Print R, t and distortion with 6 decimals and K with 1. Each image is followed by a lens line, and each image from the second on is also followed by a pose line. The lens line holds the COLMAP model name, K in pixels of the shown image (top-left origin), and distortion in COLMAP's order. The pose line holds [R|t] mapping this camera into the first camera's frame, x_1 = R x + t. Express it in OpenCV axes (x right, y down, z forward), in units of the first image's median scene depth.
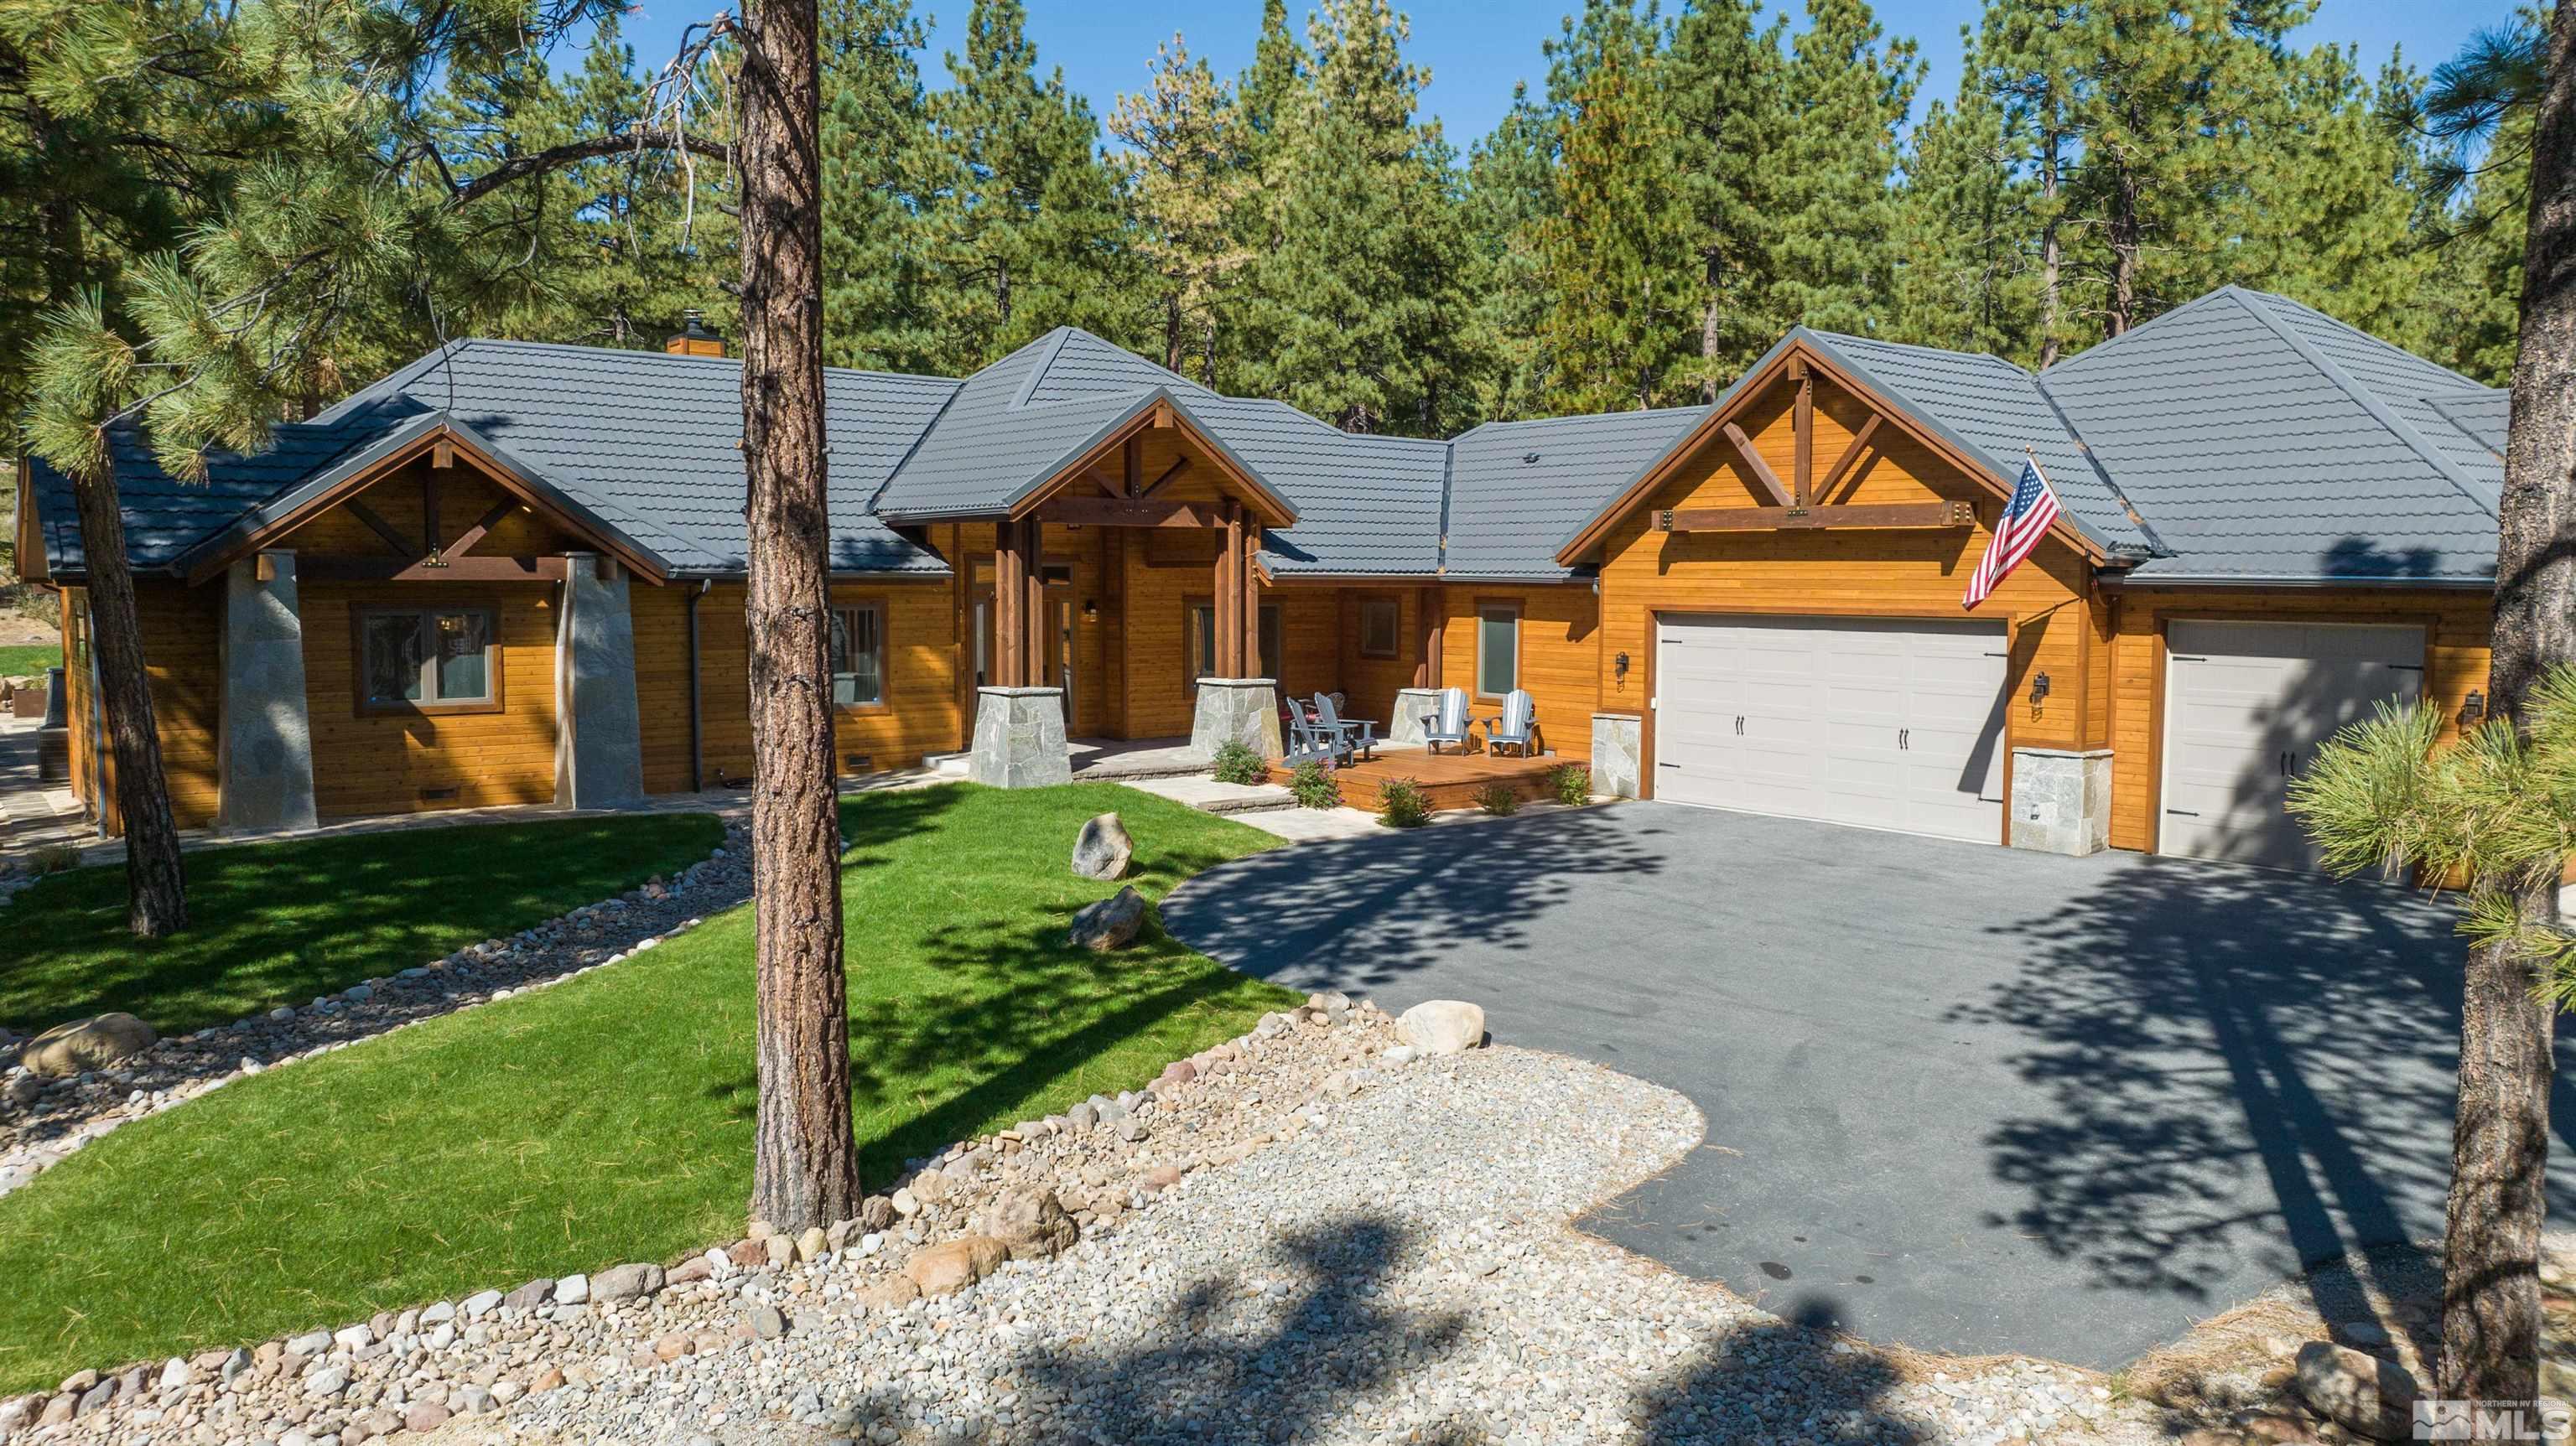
lens RADIAL K [[1787.9, 0, 1296.2], [0, 1787.9, 735.2], [0, 0, 1]] dist [-0.012978, -0.006654]
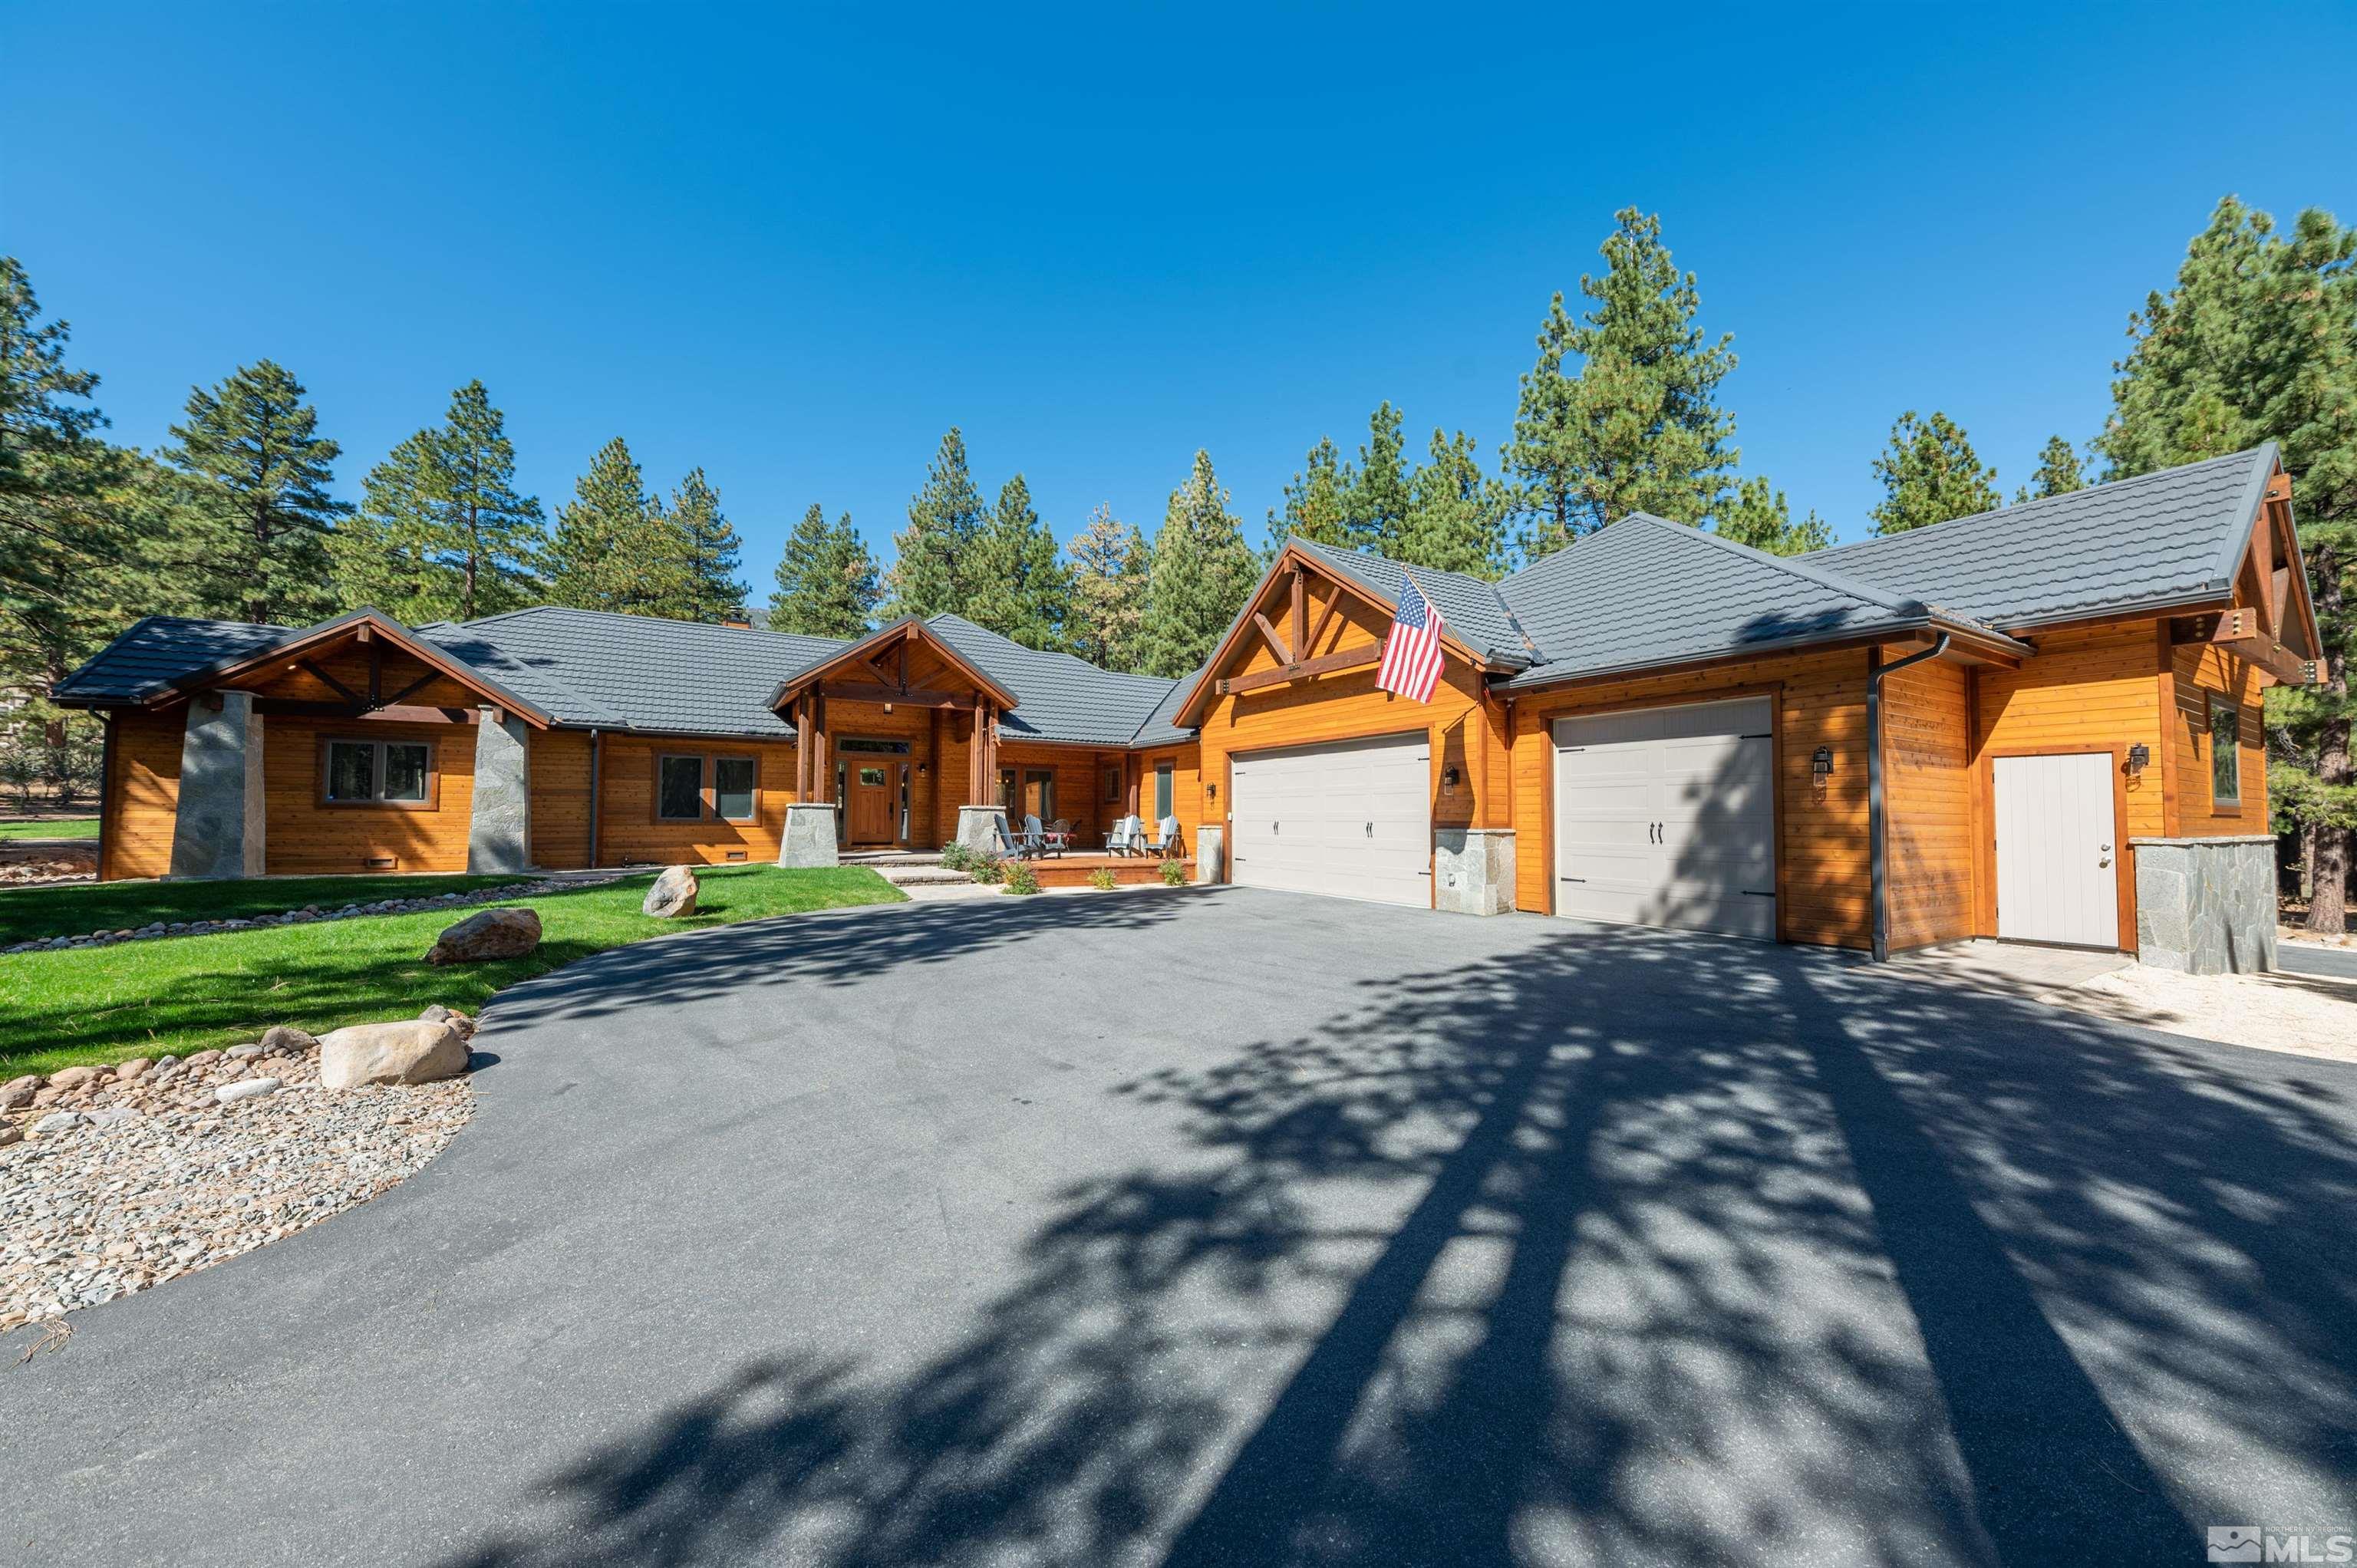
lens RADIAL K [[823.1, 0, 1182.3], [0, 823.1, 795.7], [0, 0, 1]] dist [0.005028, -0.004182]
pose [[0.991987, -0.003190, -0.126297, 0.235496], [-0.011593, 0.993165, -0.116141, 0.041627], [0.125804, 0.116674, 0.985170, 0.320461]]
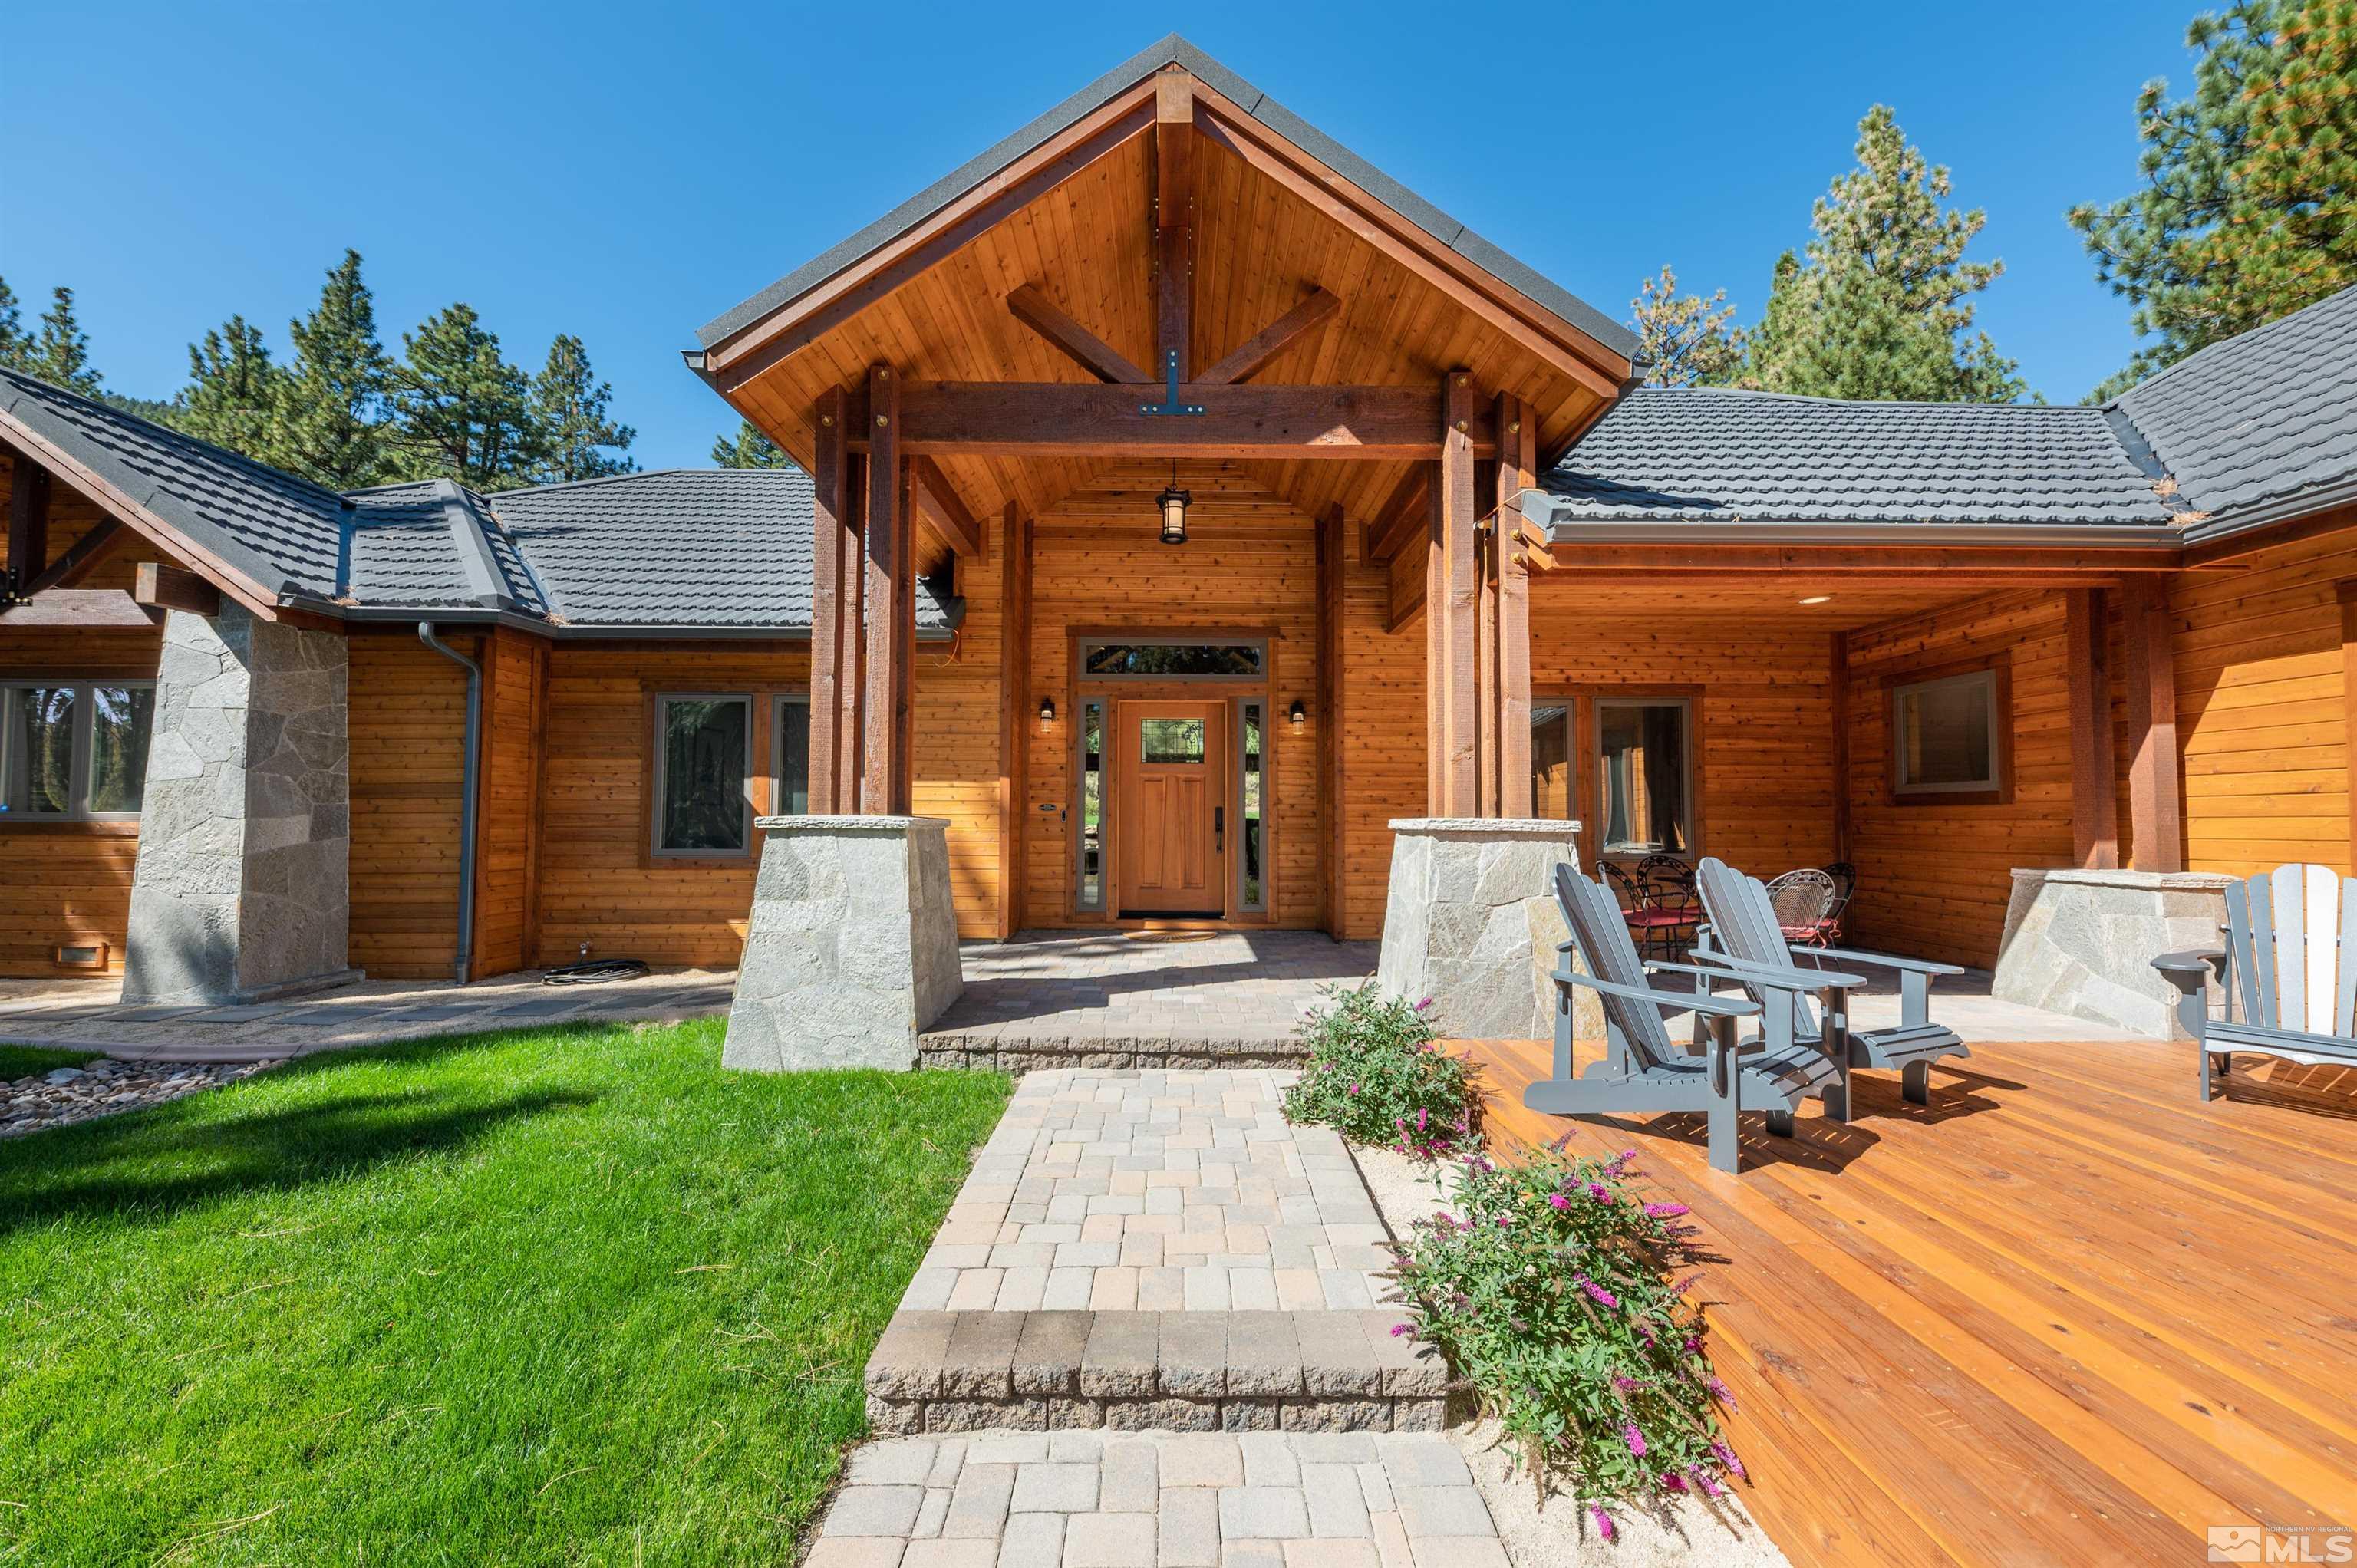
lens RADIAL K [[863.6, 0, 1166.8], [0, 863.6, 785.4], [0, 0, 1]] dist [0.000244, -0.001934]
pose [[0.779765, -0.024142, -0.625607, 0.034110], [-0.056331, 0.992498, -0.108512, -0.014804], [0.623533, 0.119855, 0.772555, 0.824643]]
